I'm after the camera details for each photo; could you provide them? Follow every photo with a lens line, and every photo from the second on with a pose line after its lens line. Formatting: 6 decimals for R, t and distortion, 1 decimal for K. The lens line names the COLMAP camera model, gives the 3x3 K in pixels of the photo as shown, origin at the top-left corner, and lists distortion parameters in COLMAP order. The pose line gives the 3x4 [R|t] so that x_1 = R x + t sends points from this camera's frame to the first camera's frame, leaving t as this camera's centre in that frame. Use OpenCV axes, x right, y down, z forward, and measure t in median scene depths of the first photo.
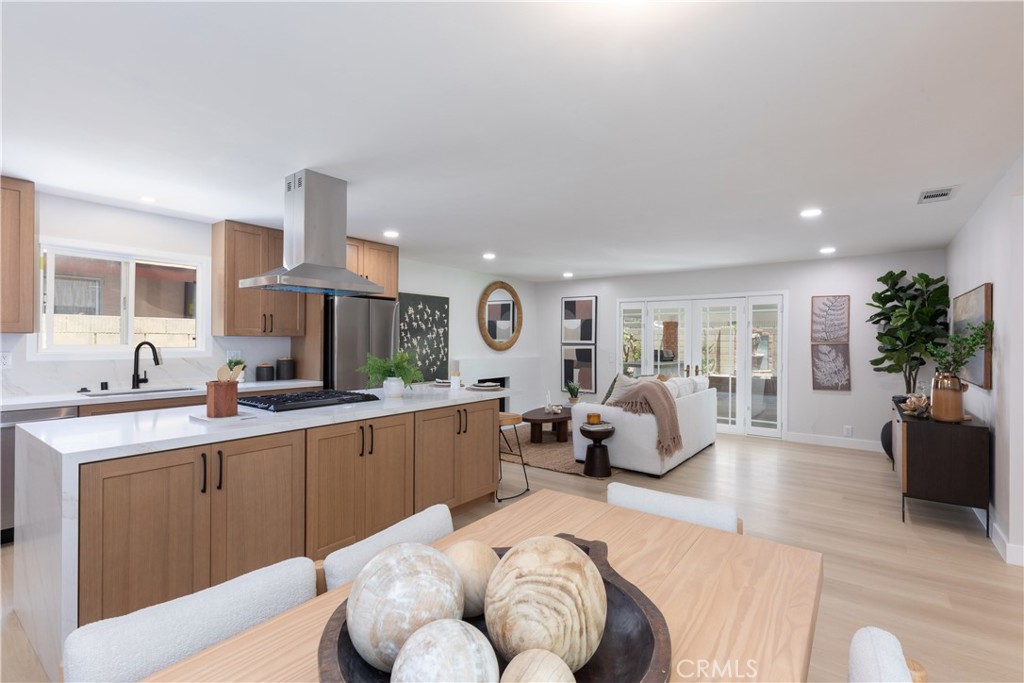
lens RADIAL K [[469.8, 0, 512.0], [0, 469.8, 341.5], [0, 0, 1]] dist [-0.000687, -0.000067]
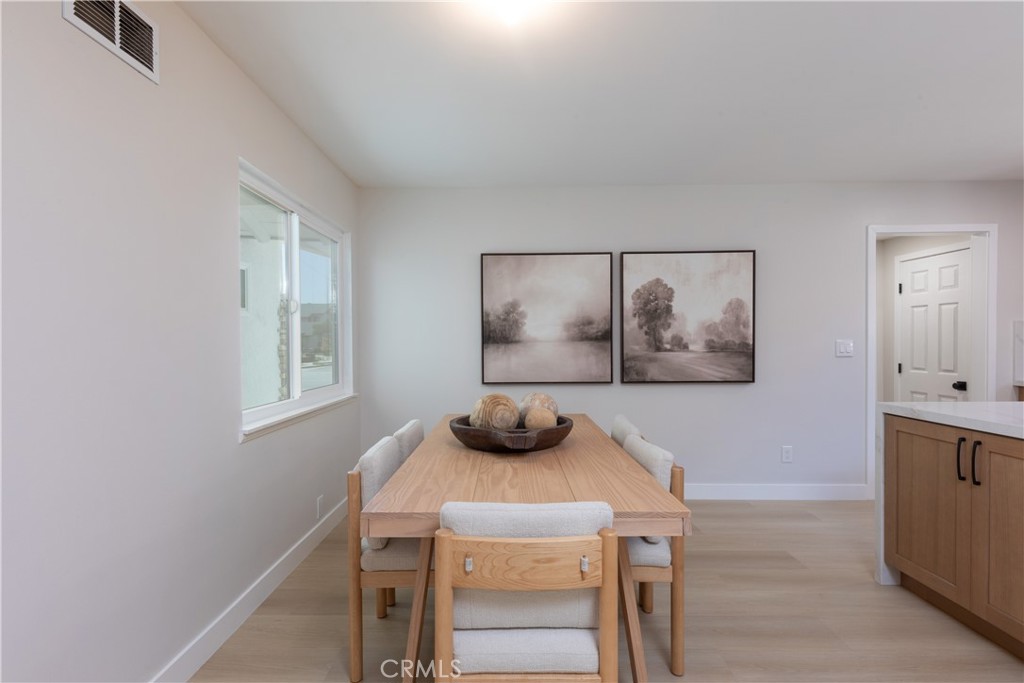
lens RADIAL K [[487.3, 0, 496.4], [0, 487.3, 345.5], [0, 0, 1]] dist [0.000770, 0.000246]
pose [[-0.818249, -0.000947, -0.574862, 0.203854], [-0.004175, 0.999982, 0.004296, 0.018489], [0.574848, 0.005916, -0.818239, 0.401566]]
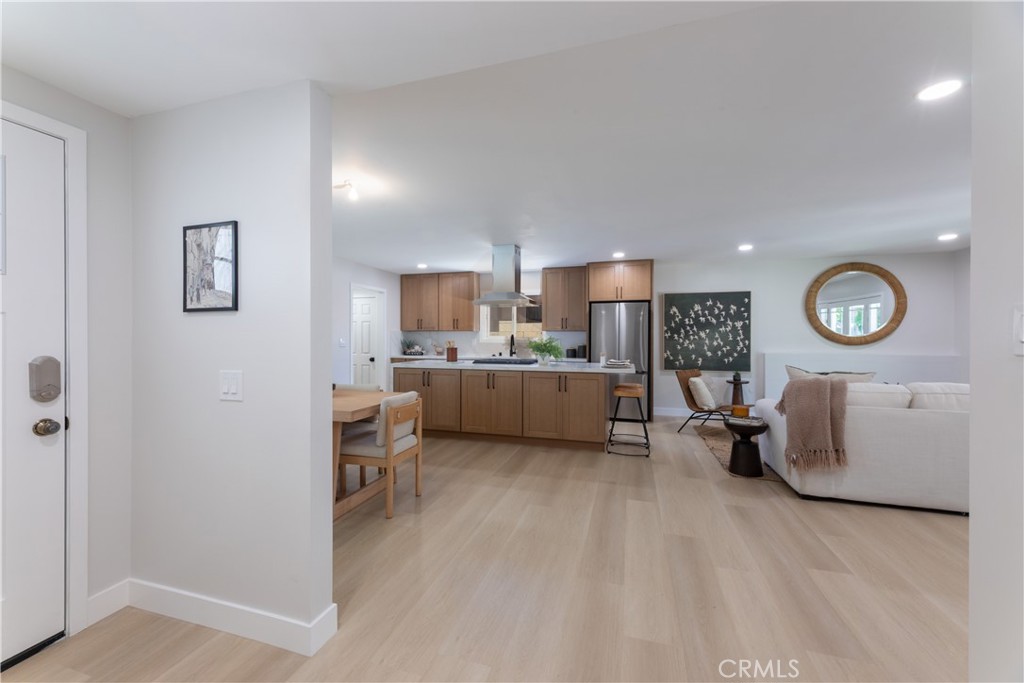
lens RADIAL K [[411.7, 0, 506.1], [0, 411.7, 344.1], [0, 0, 1]] dist [0.000473, 0.000142]
pose [[0.334483, 0.002252, -0.942399, 0.558947], [-0.004020, 0.999991, 0.000962, 0.023940], [0.942393, 0.003467, 0.334489, 0.209164]]
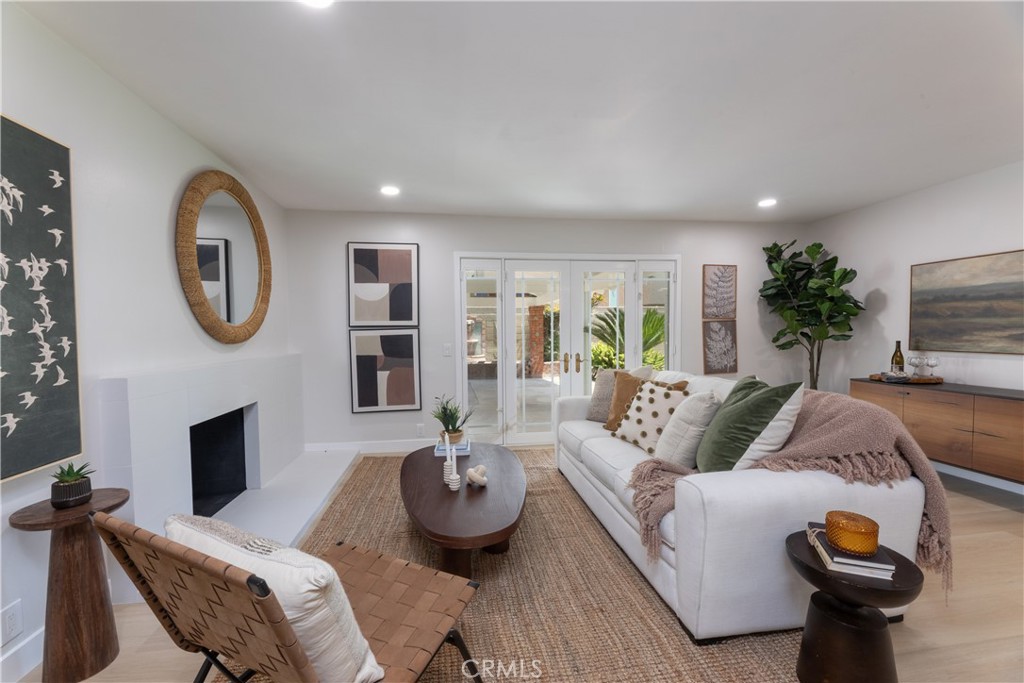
lens RADIAL K [[411.7, 0, 506.1], [0, 411.7, 344.1], [0, 0, 1]] dist [0.000473, 0.000142]
pose [[0.708953, -0.036313, 0.704320, -0.133649], [0.017801, 0.999277, 0.033603, 0.014903], [-0.705031, -0.011286, 0.709087, 0.690110]]
